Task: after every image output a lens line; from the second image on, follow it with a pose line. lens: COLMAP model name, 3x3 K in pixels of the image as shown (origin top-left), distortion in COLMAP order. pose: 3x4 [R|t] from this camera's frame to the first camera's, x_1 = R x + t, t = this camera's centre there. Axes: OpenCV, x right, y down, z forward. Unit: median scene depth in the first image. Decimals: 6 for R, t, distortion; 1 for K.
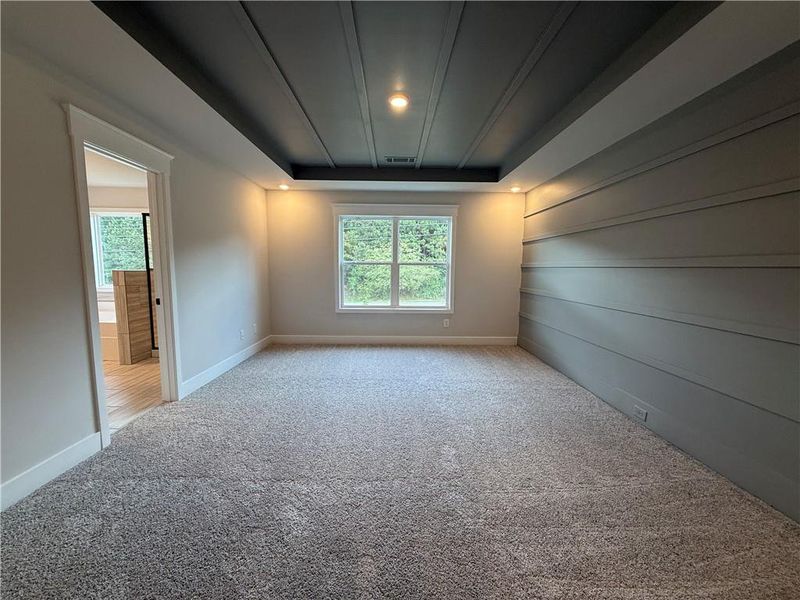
lens RADIAL K [[351.2, 0, 400.0], [0, 351.2, 300.0], [0, 0, 1]] dist [-0.000665, 0.000184]
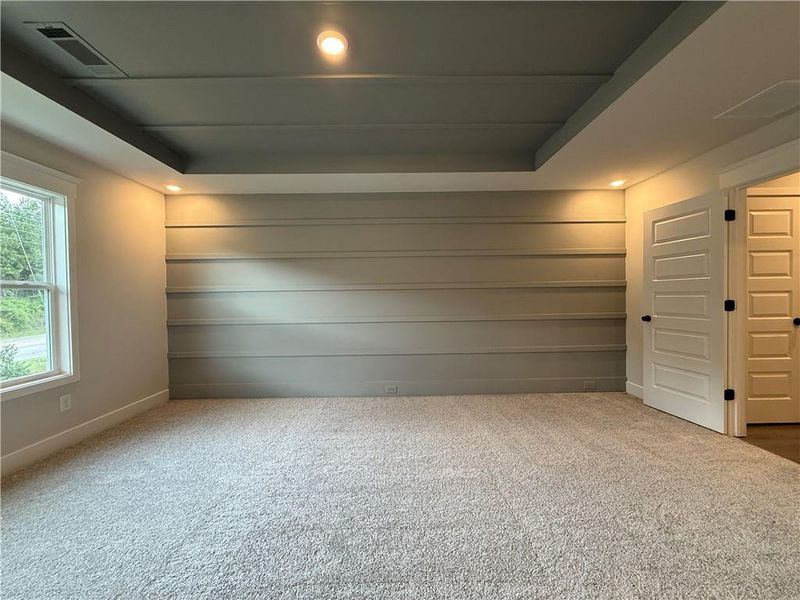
lens RADIAL K [[318.3, 0, 400.0], [0, 318.3, 300.0], [0, 0, 1]] dist [0.001412, 0.000528]
pose [[-0.019274, -0.022388, 0.999564, -0.343898], [0.113331, 0.993257, 0.024432, -0.039475], [-0.993370, 0.113753, -0.016607, 0.533267]]
